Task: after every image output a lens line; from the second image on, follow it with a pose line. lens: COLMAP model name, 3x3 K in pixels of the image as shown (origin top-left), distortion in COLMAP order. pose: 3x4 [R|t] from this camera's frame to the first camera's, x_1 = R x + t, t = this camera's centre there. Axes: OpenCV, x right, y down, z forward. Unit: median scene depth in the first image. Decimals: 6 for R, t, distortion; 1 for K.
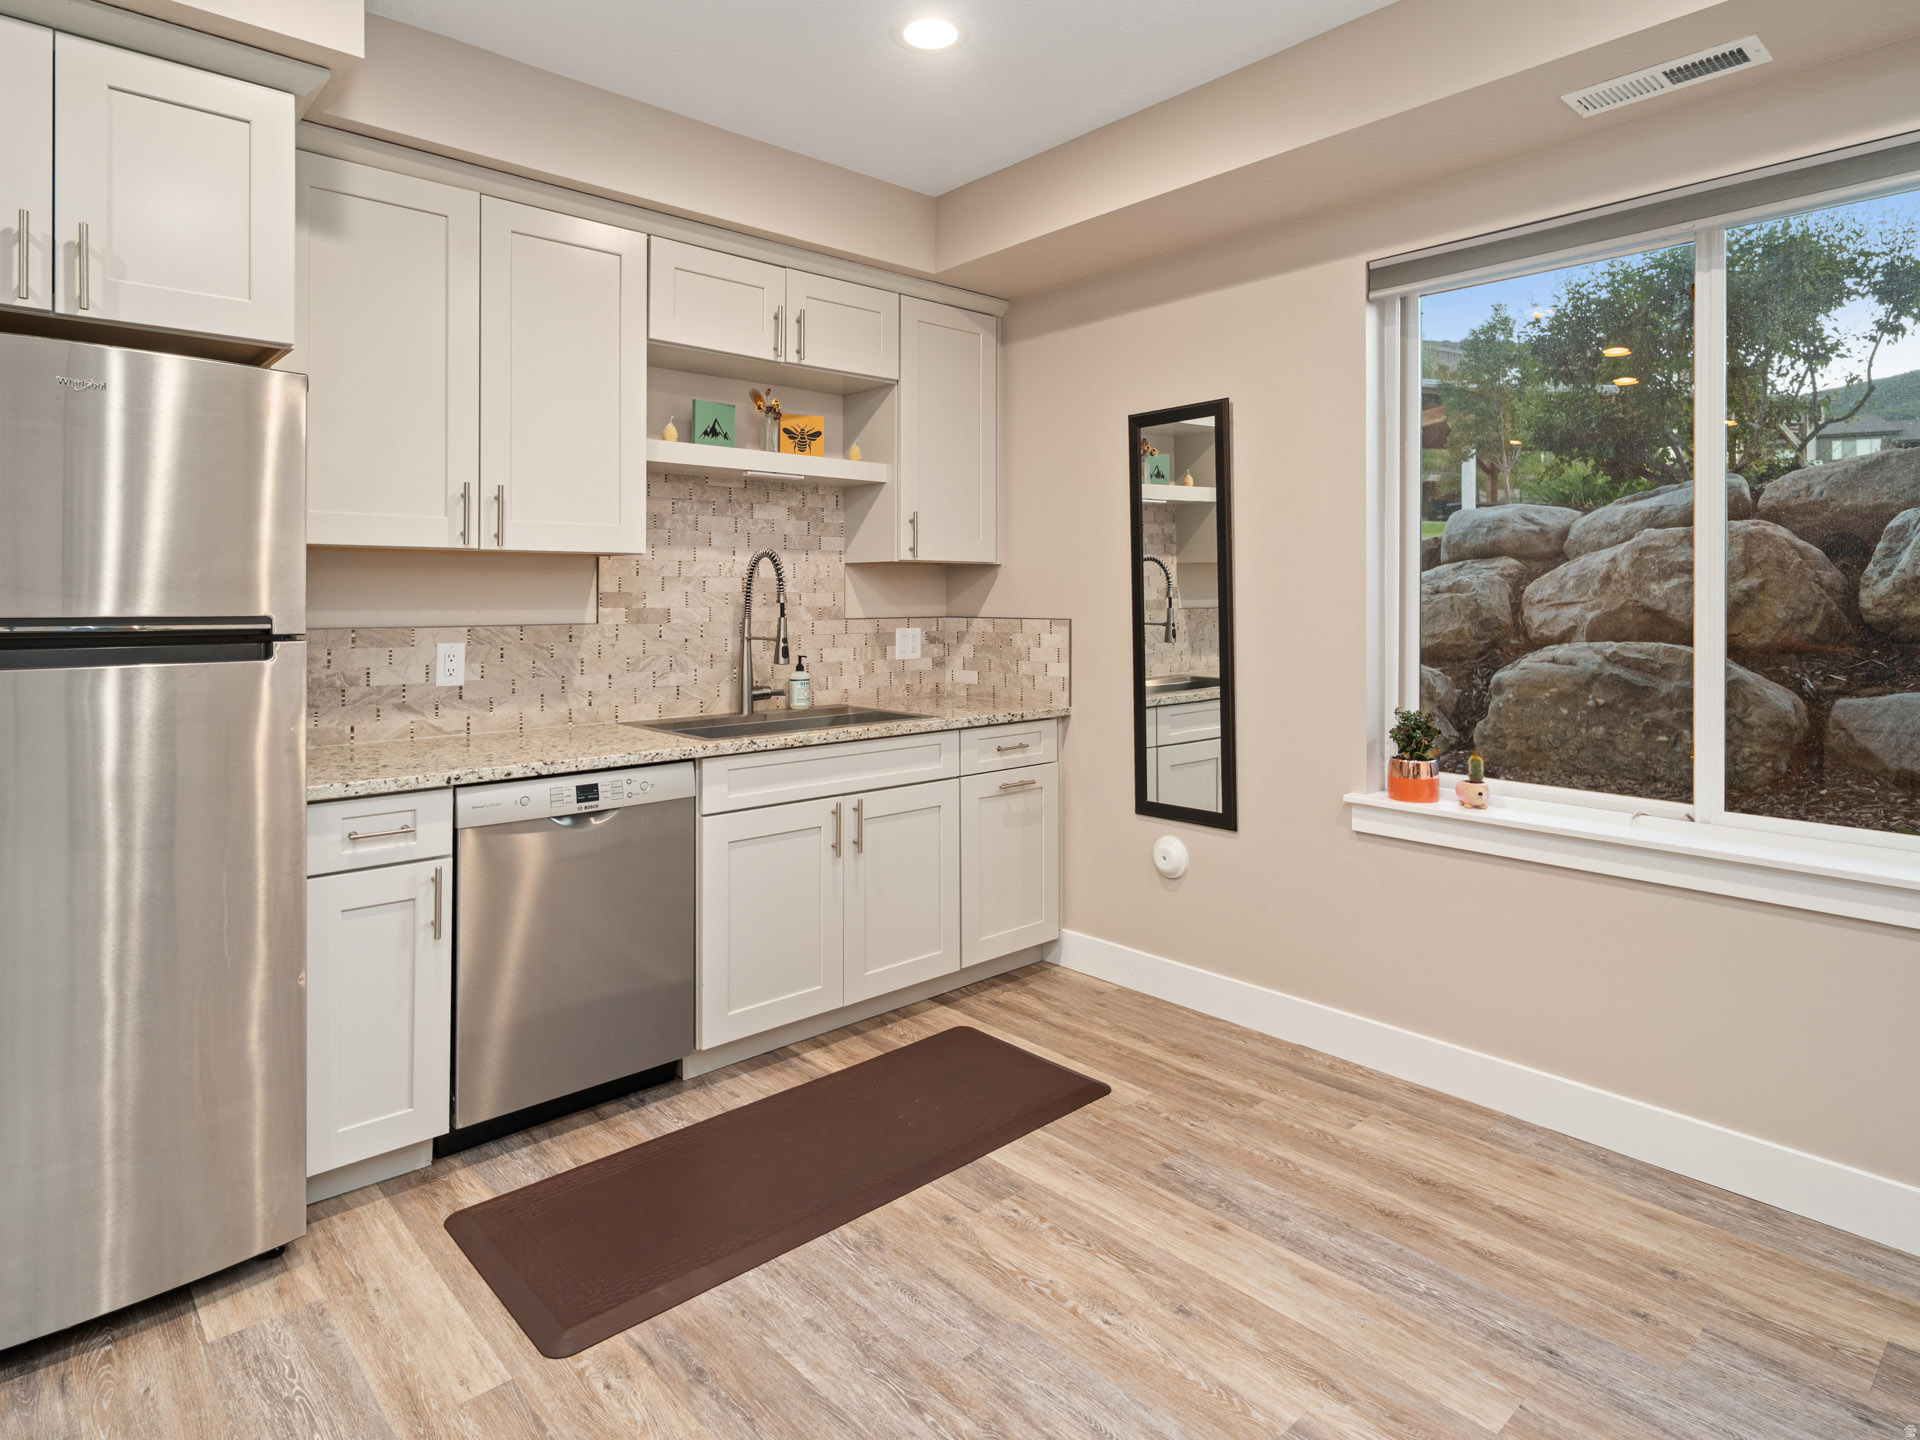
lens RADIAL K [[1078.6, 0, 962.0], [0, 1078.6, 588.9], [0, 0, 1]] dist [0.003080, -0.000680]
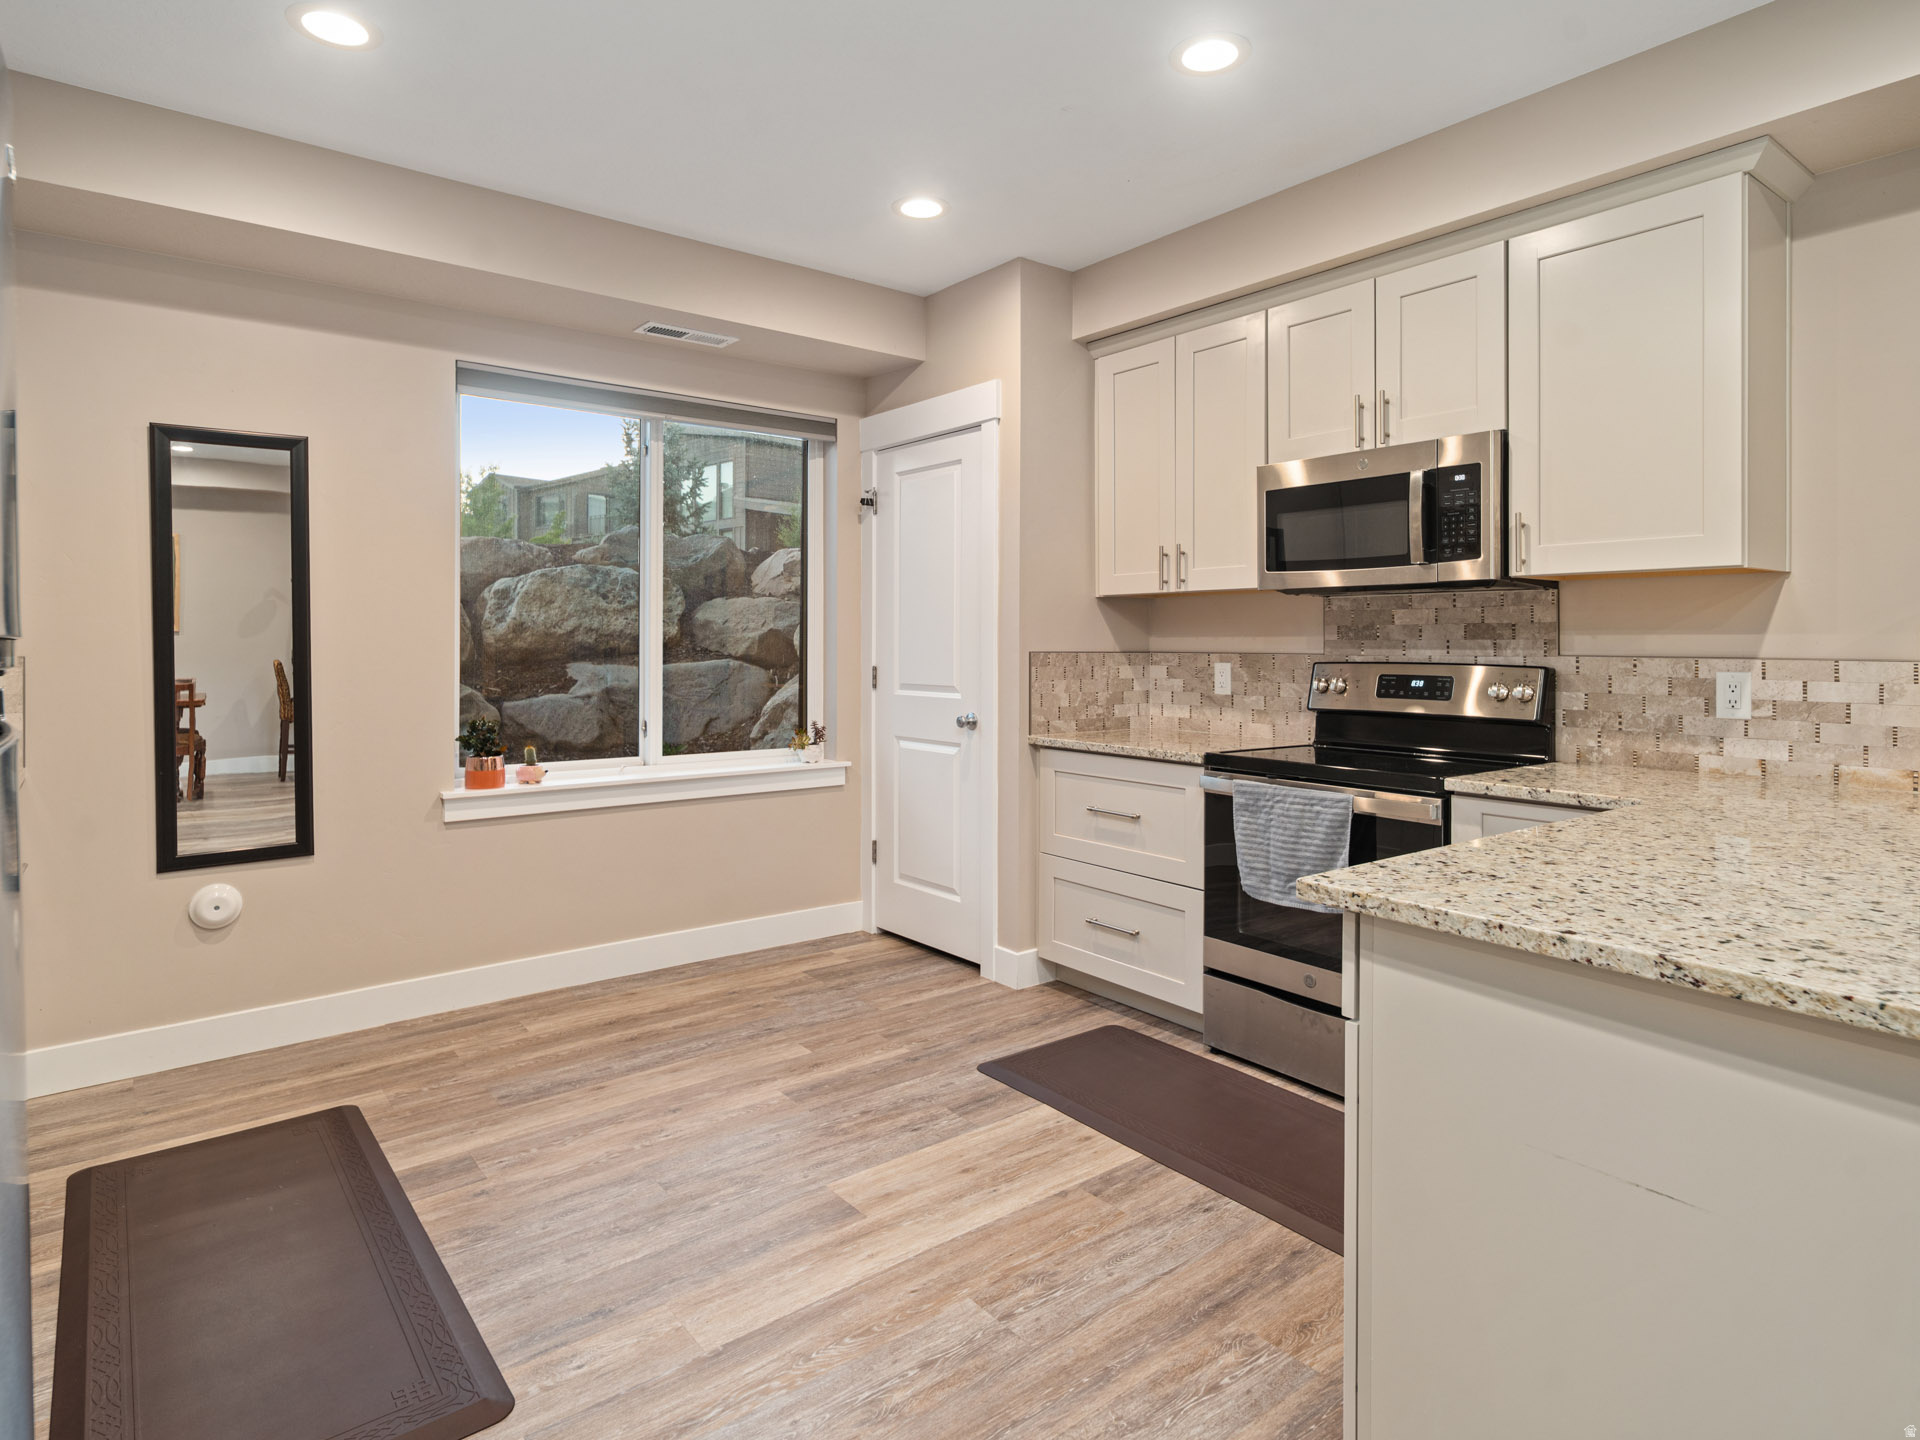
lens RADIAL K [[1066.1, 0, 959.6], [0, 1066.1, 654.5], [0, 0, 1]] dist [0.000869, -0.000543]
pose [[0.073839, -0.013245, 0.997182, -0.933370], [-0.004041, 0.999900, 0.013580, 0.018098], [-0.997262, -0.005032, 0.073779, 0.389942]]
